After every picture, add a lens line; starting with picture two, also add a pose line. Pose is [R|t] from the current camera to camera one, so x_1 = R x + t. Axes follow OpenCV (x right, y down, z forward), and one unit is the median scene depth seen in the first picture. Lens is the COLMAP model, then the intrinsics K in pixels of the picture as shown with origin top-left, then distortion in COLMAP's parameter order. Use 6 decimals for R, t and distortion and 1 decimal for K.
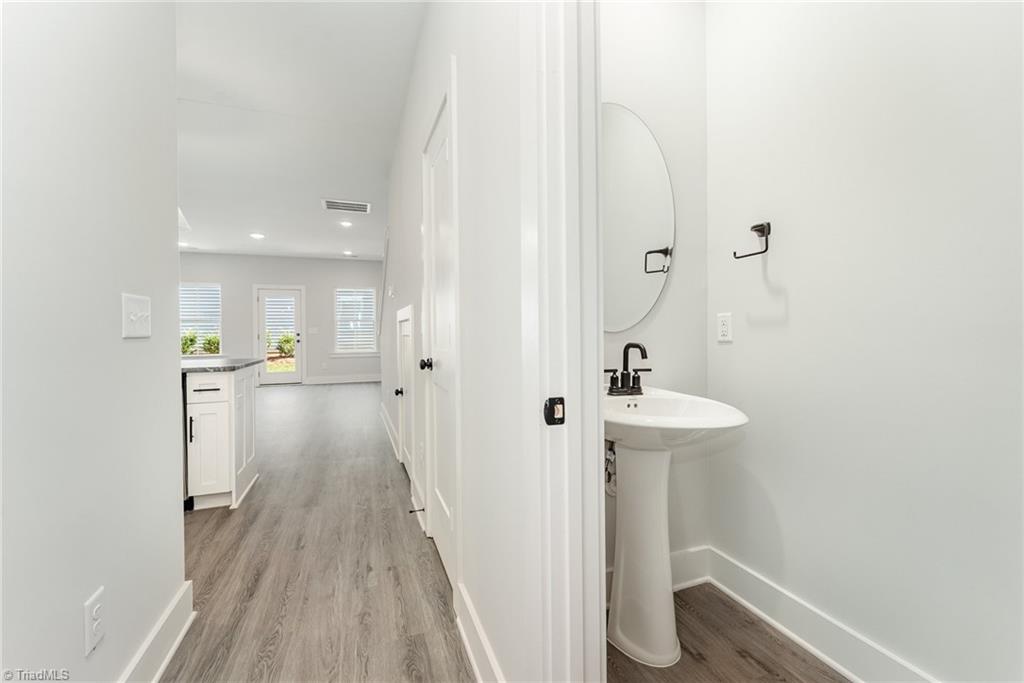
lens RADIAL K [[414.4, 0, 512.5], [0, 414.4, 327.0], [0, 0, 1]] dist [-0.005598, -0.001251]
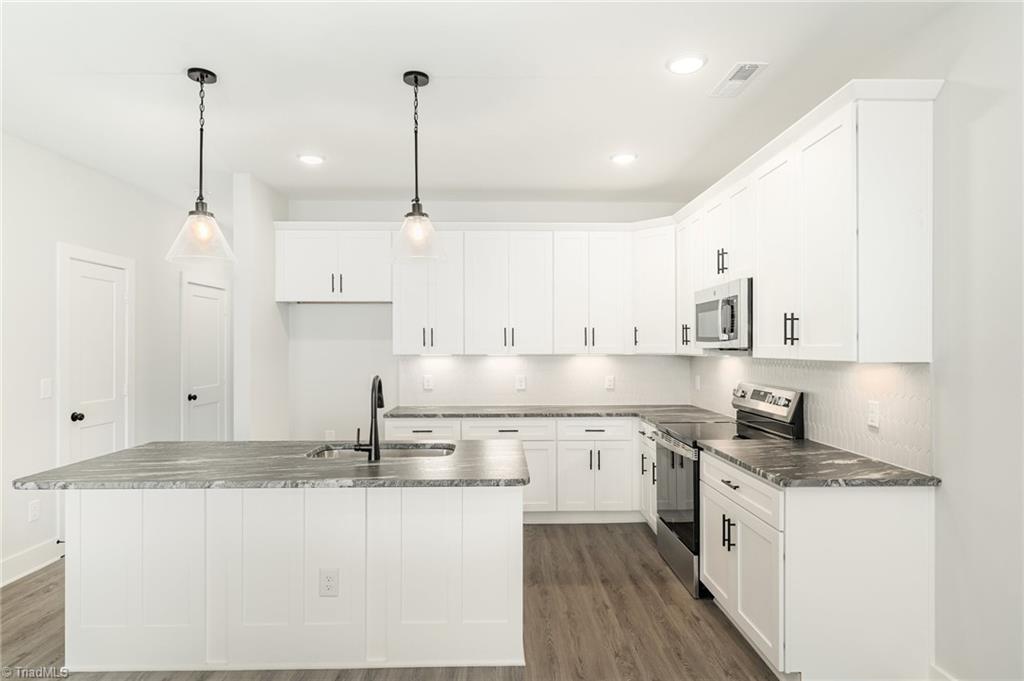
lens RADIAL K [[560.3, 0, 516.6], [0, 560.3, 346.0], [0, 0, 1]] dist [-0.005571, 0.002569]
pose [[-0.940538, 0.012733, 0.339449, -0.512339], [0.008660, 0.999871, -0.013512, -0.025170], [-0.339578, -0.009769, -0.940527, 0.524087]]
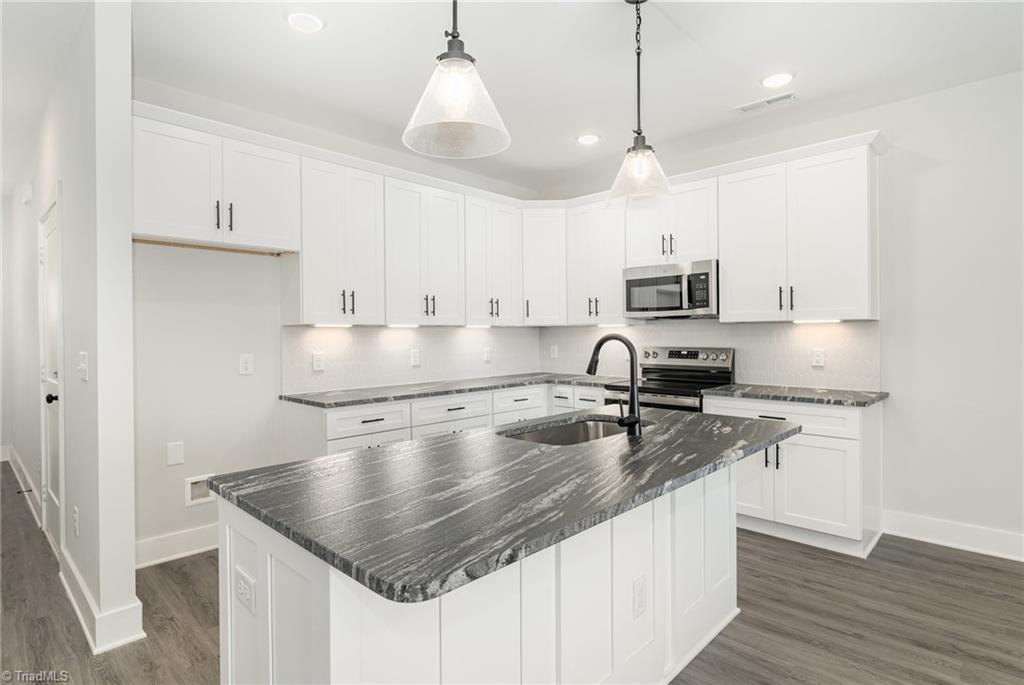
lens RADIAL K [[531.2, 0, 502.4], [0, 531.2, 336.1], [0, 0, 1]] dist [0.002493, -0.001733]
pose [[-0.913009, 0.019952, -0.407451, -0.203377], [0.021234, 0.999774, 0.001376, -0.014625], [0.407386, -0.007395, -0.913226, 0.461241]]
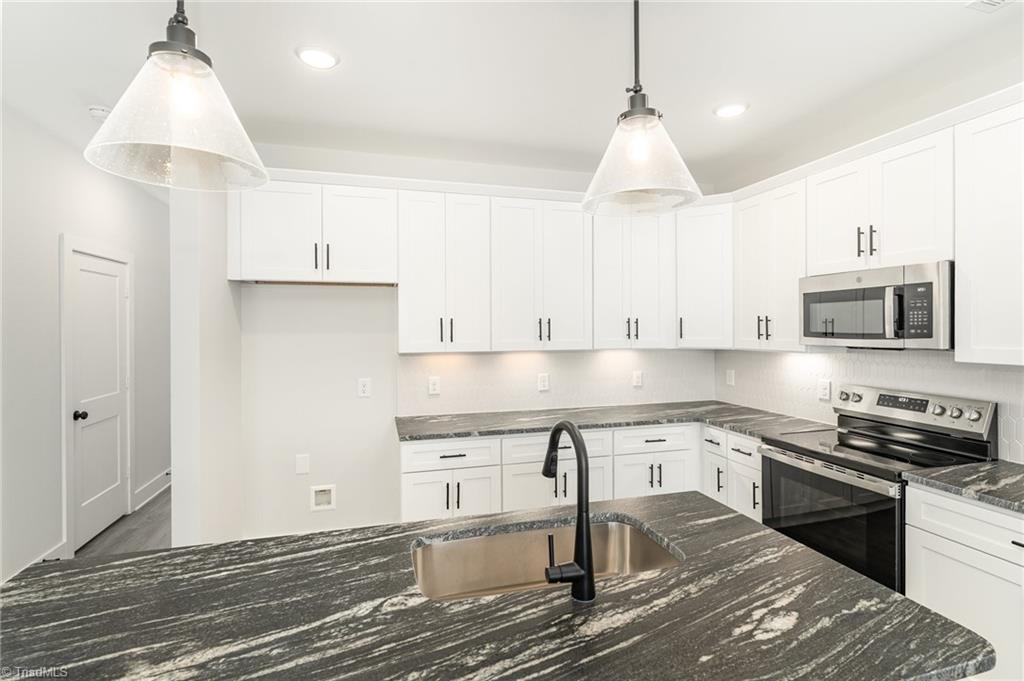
lens RADIAL K [[479.8, 0, 511.5], [0, 479.8, 330.5], [0, 0, 1]] dist [-0.000829, -0.000915]
pose [[-0.994754, 0.013993, 0.101338, -0.340451], [0.013619, 0.999898, -0.004380, -0.038571], [-0.101389, -0.002977, -0.994842, 0.402245]]
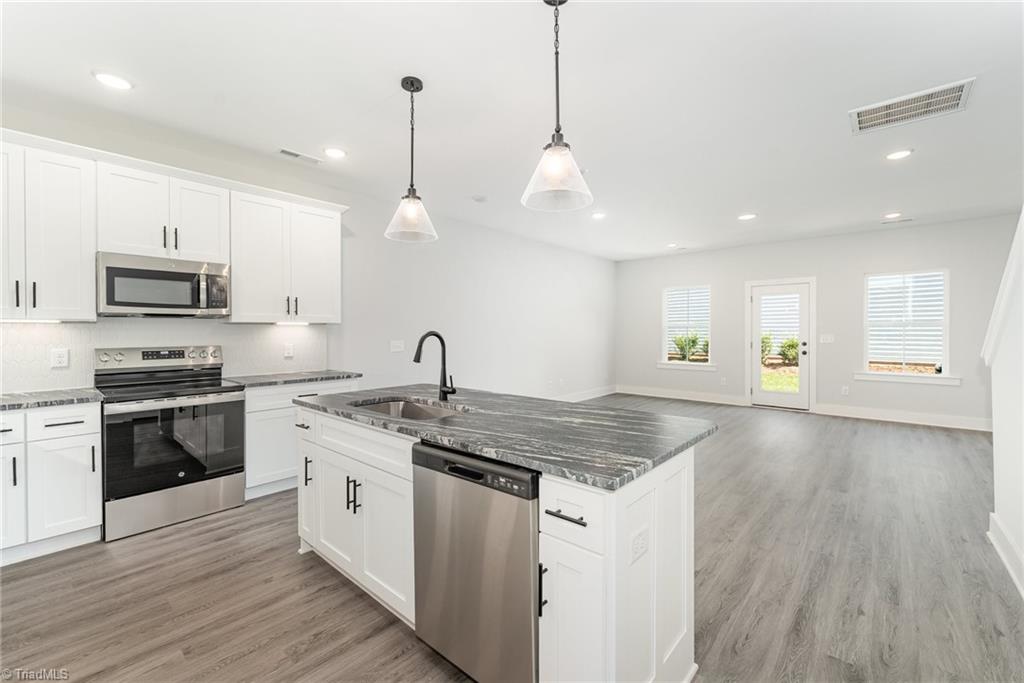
lens RADIAL K [[414.4, 0, 512.3], [0, 414.4, 333.6], [0, 0, 1]] dist [-0.005598, -0.001251]
pose [[0.454039, 0.017215, -0.890815, -0.098825], [0.004216, 0.999761, 0.021469, -0.018051], [0.890972, -0.013503, 0.453858, 0.201314]]
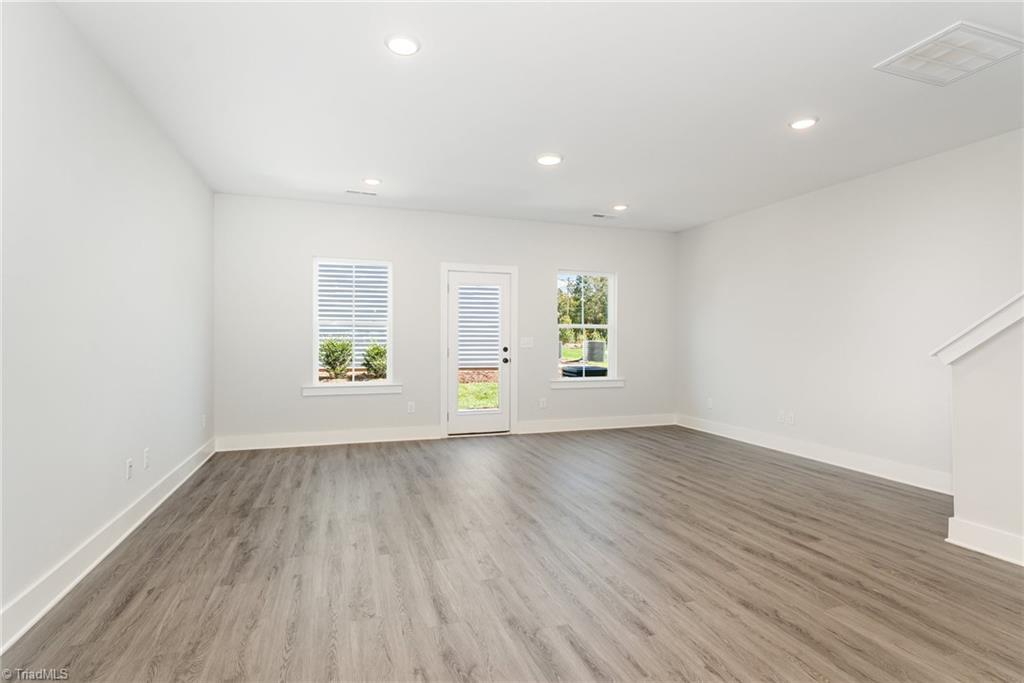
lens RADIAL K [[507.2, 0, 504.0], [0, 507.2, 347.9], [0, 0, 1]] dist [-0.005832, 0.000527]
pose [[0.998085, 0.016066, -0.059740, -0.476850], [-0.014470, 0.999529, 0.027052, -0.003460], [0.060146, -0.026135, 0.997847, 0.276654]]
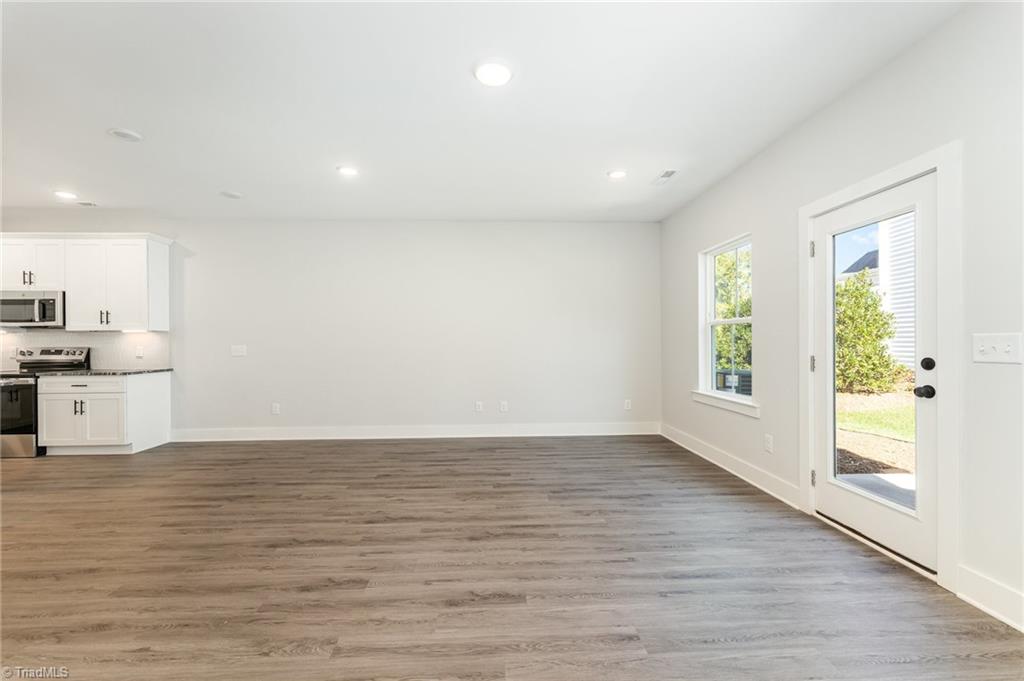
lens RADIAL K [[409.6, 0, 514.2], [0, 409.6, 342.3], [0, 0, 1]] dist [-0.003119, -0.000421]
pose [[-0.315540, 0.015560, -0.948785, -0.221693], [0.018892, 0.999770, 0.010113, -0.001277], [0.948724, -0.014733, -0.315761, 0.847476]]
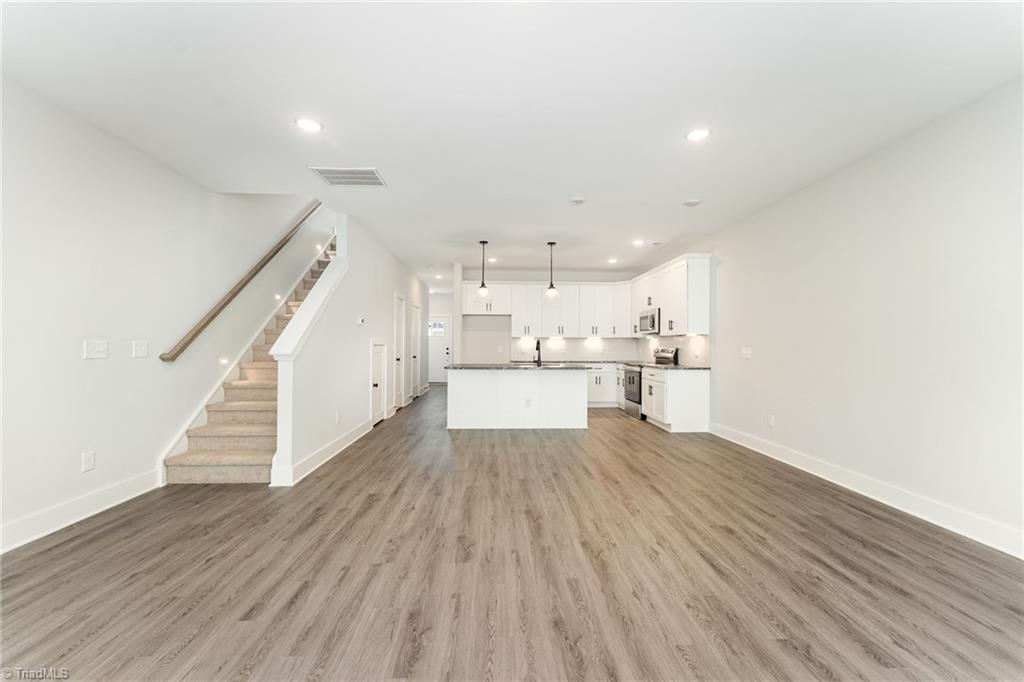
lens RADIAL K [[414.4, 0, 512.1], [0, 414.4, 338.0], [0, 0, 1]] dist [-0.005598, -0.001251]
pose [[-0.946313, 0.012162, 0.323022, -0.520956], [0.002476, 0.999535, -0.030380, 0.004438], [-0.323242, -0.027950, -0.945904, 0.928944]]
